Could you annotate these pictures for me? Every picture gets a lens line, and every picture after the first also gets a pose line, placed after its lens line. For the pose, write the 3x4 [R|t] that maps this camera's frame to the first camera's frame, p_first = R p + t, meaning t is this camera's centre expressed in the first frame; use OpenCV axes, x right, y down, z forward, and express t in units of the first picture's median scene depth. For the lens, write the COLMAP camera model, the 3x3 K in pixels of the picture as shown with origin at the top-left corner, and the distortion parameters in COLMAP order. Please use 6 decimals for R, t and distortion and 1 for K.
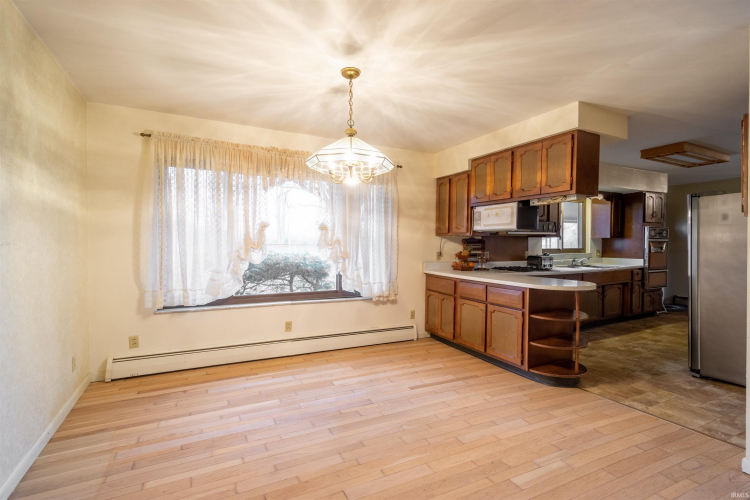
lens RADIAL K [[319.7, 0, 336.9], [0, 319.7, 246.5], [0, 0, 1]] dist [-0.000508, -0.000102]
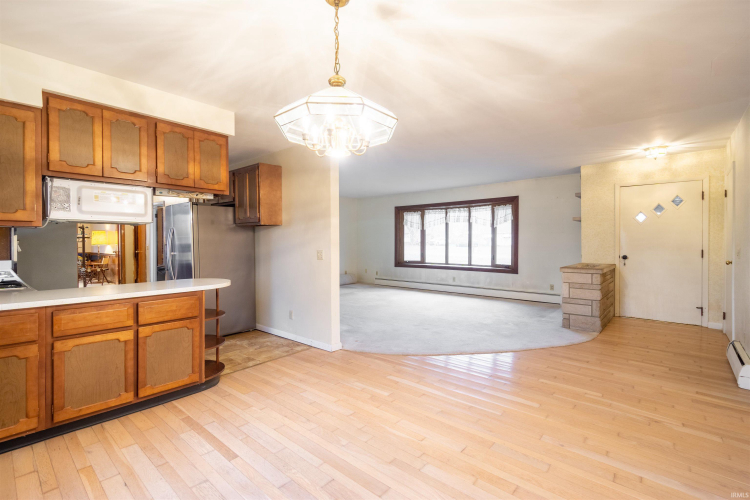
lens RADIAL K [[348.8, 0, 408.1], [0, 348.8, 246.6], [0, 0, 1]] dist [-0.000299, -0.000154]
pose [[-0.475473, -0.015786, 0.879589, -0.545525], [0.009809, 0.999682, 0.023243, -0.011912], [-0.879676, 0.019679, -0.475167, 0.959329]]
